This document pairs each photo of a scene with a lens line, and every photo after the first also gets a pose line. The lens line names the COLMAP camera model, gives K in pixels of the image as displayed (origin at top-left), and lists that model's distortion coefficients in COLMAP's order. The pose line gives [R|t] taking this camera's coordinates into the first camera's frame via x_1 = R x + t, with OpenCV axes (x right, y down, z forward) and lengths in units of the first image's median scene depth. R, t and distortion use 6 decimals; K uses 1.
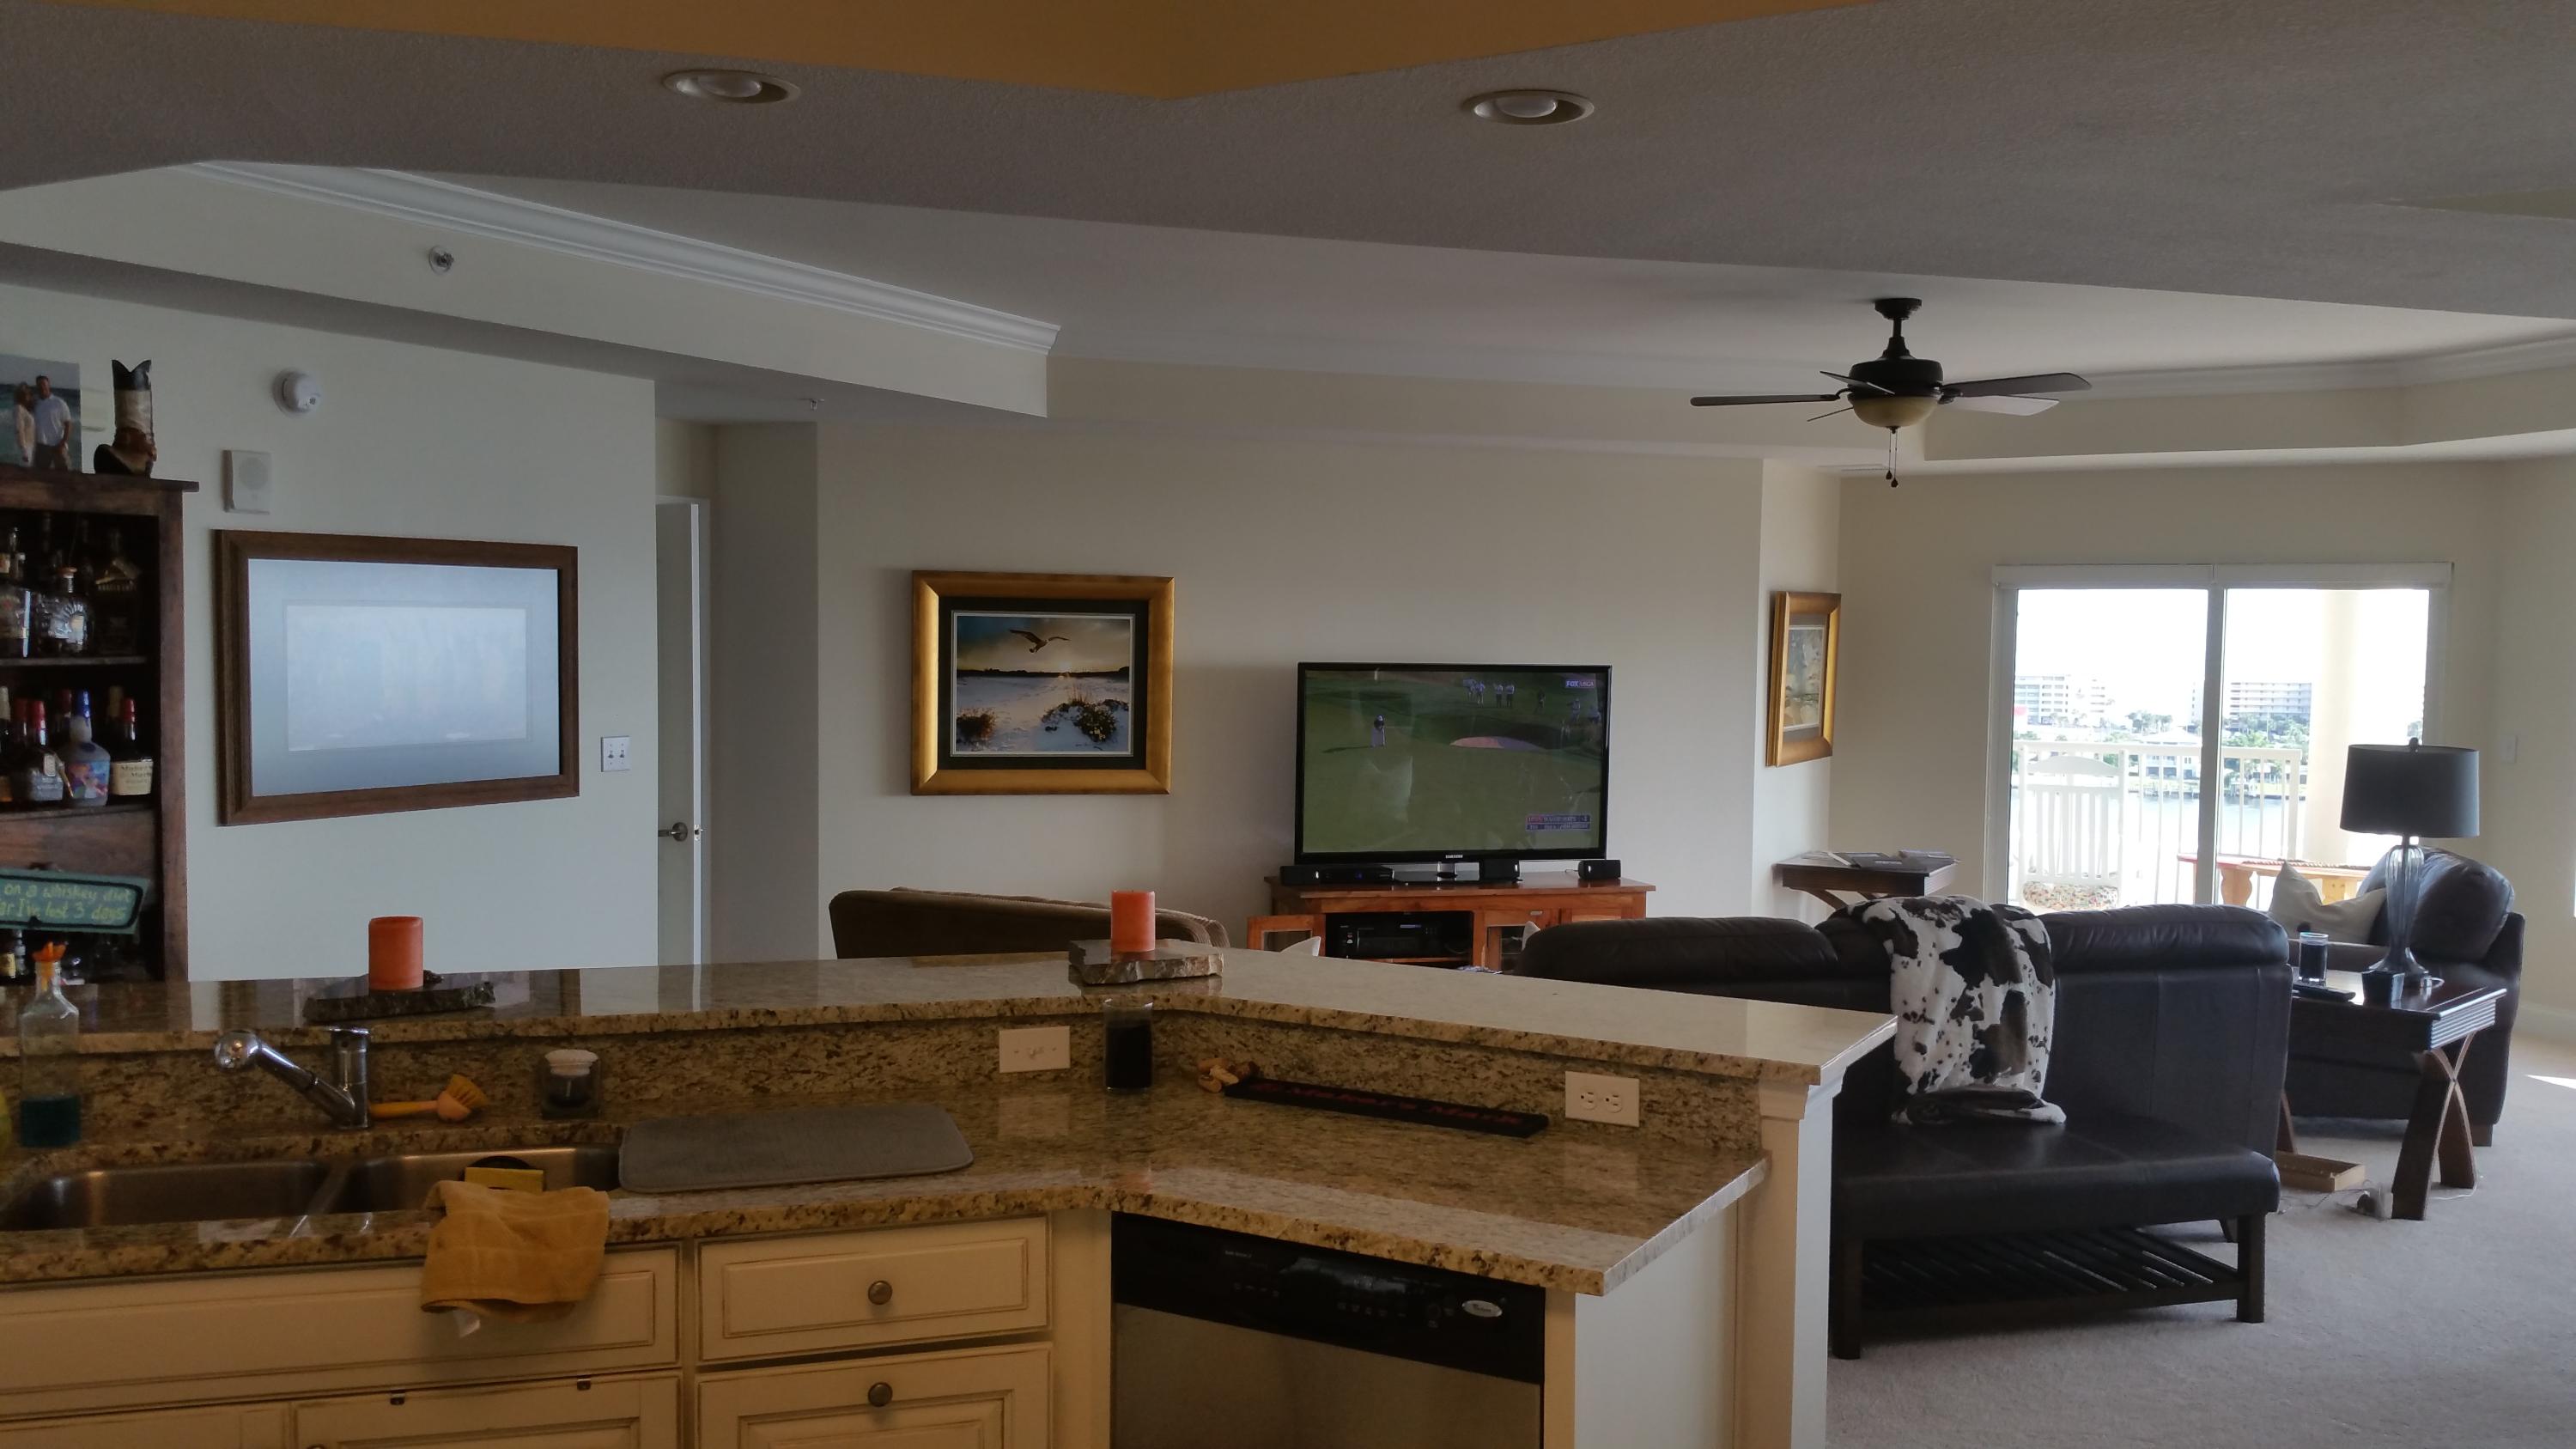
lens RADIAL K [[2114.3, 0, 1243.2], [0, 2114.3, 773.0], [0, 0, 1]] dist [0.084798, -0.154202]
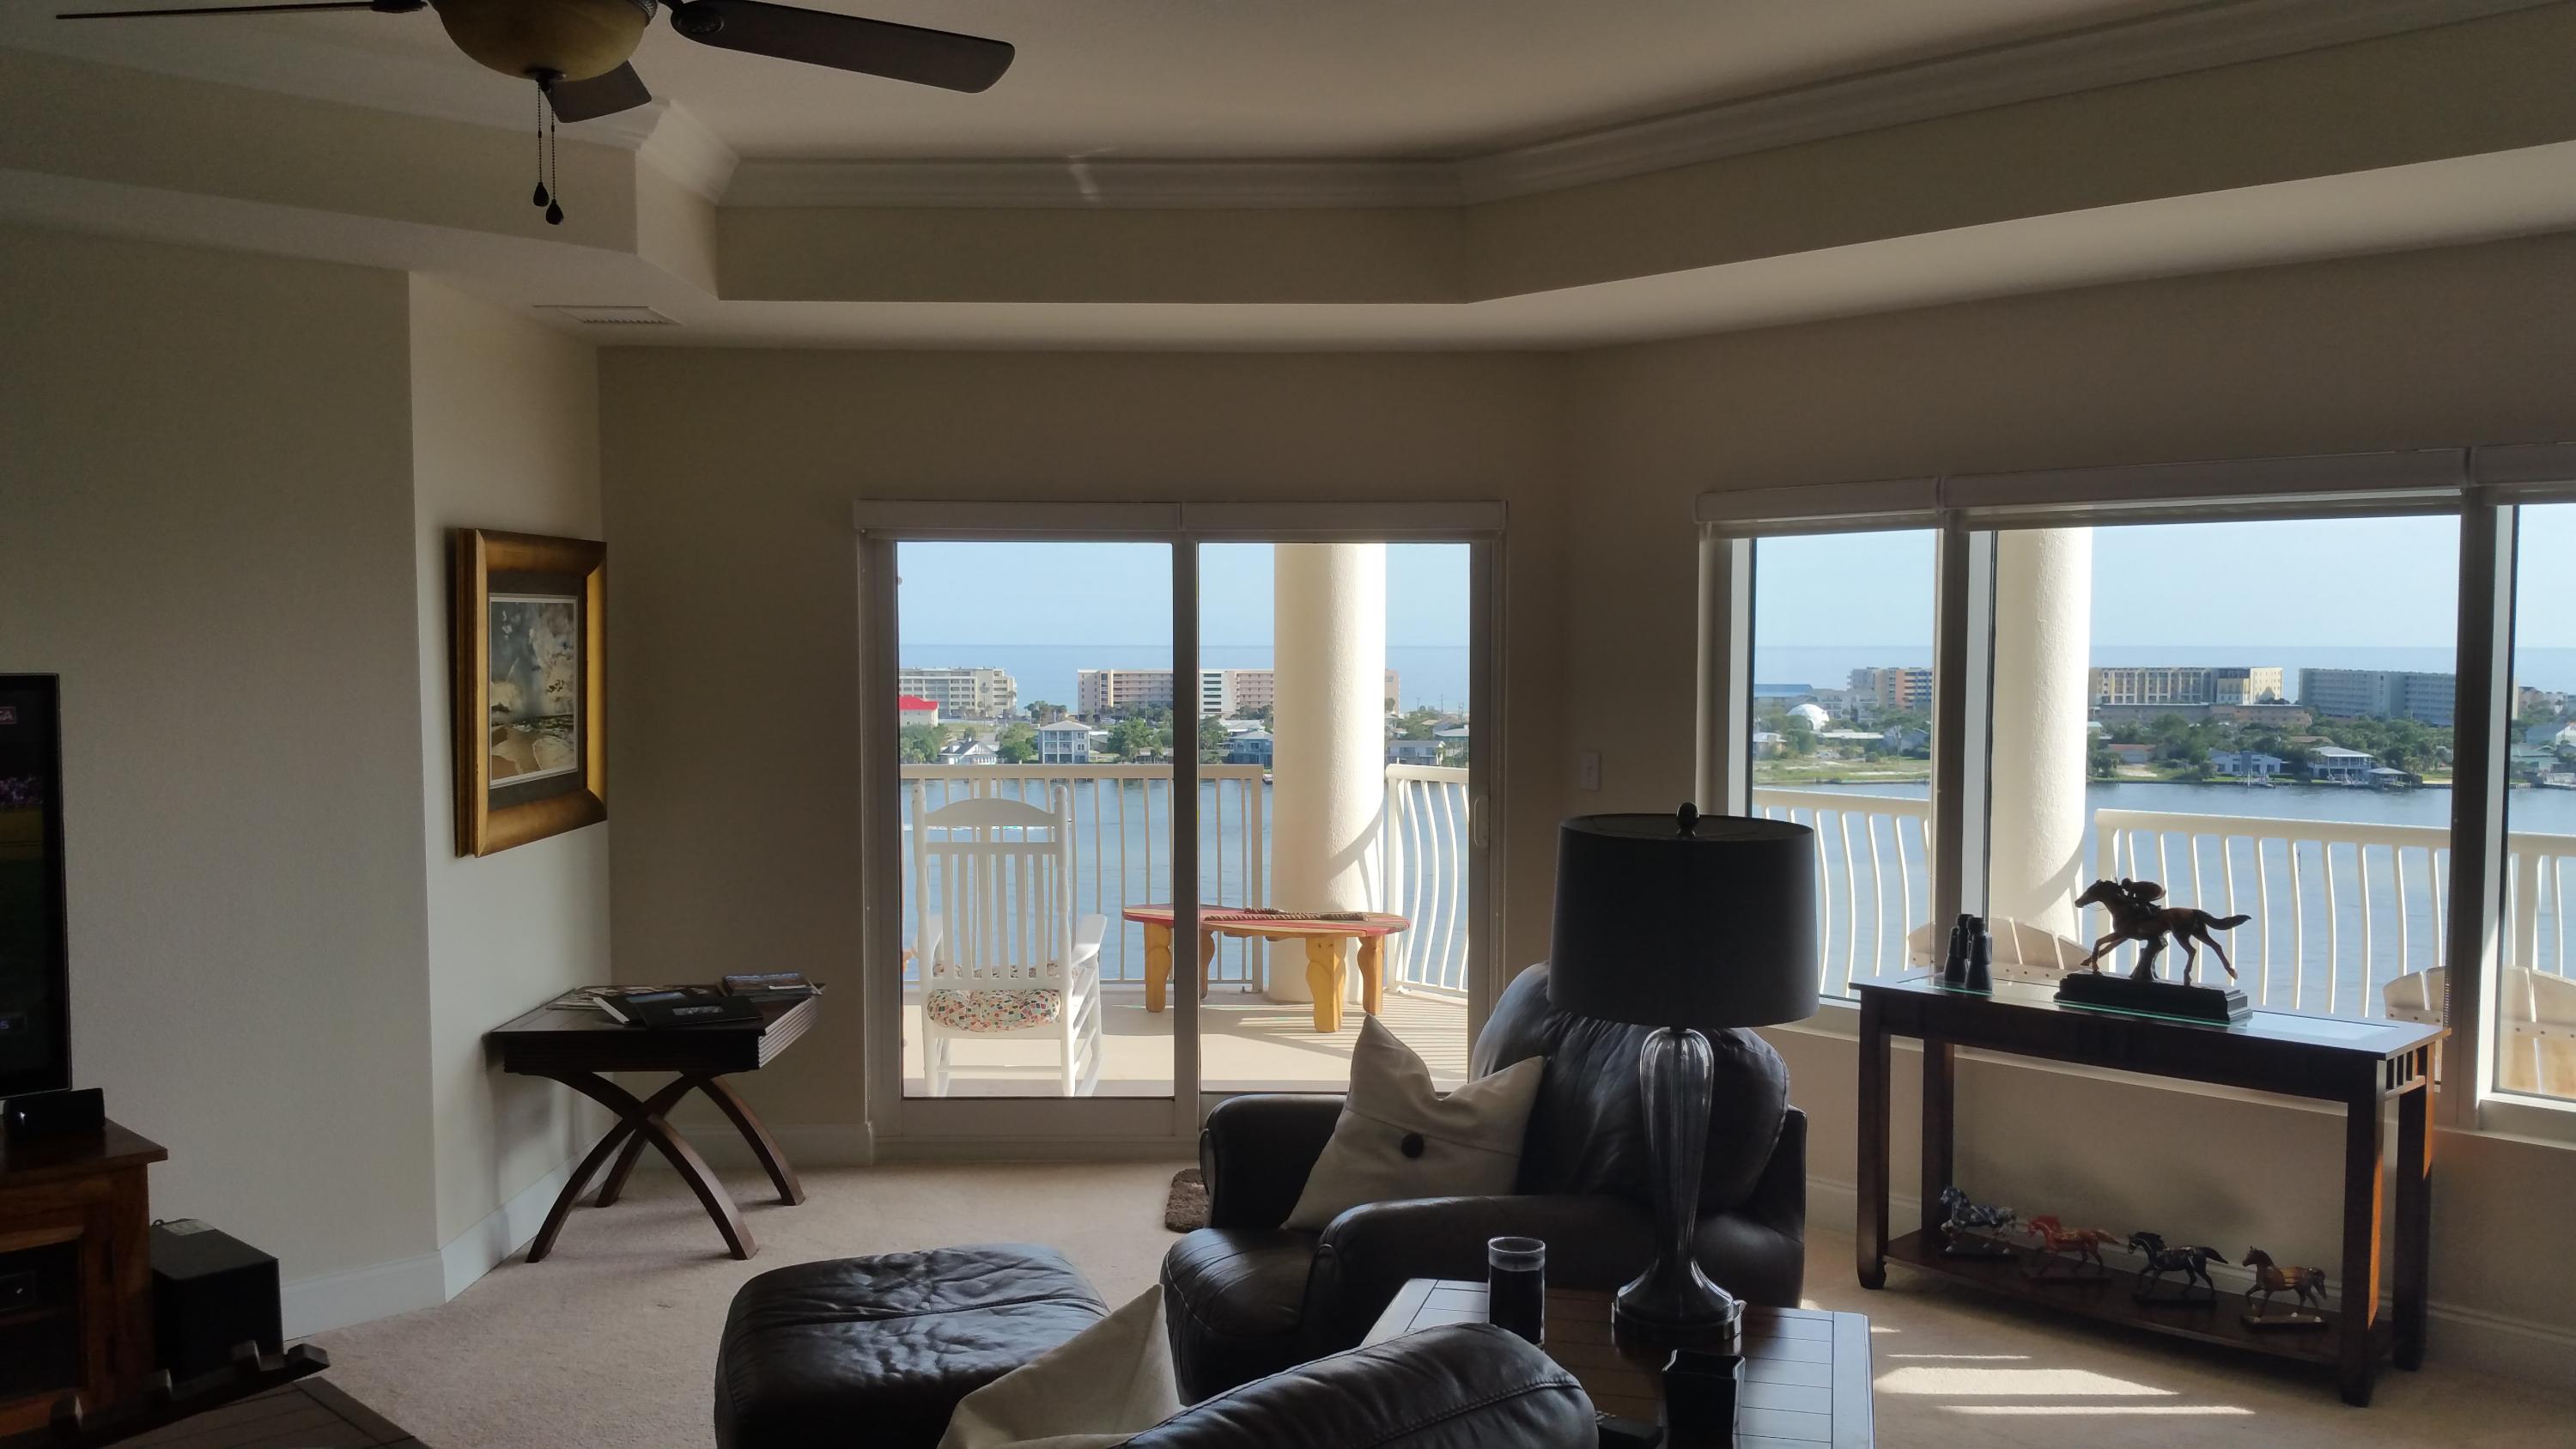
lens RADIAL K [[2114.3, 0, 1330.0], [0, 2114.3, 735.2], [0, 0, 1]] dist [0.084798, -0.154202]
pose [[0.859994, -0.032558, 0.509264, 0.154897], [0.041192, 0.999135, -0.005685, -0.020440], [-0.508638, 0.025866, 0.860592, 0.404034]]
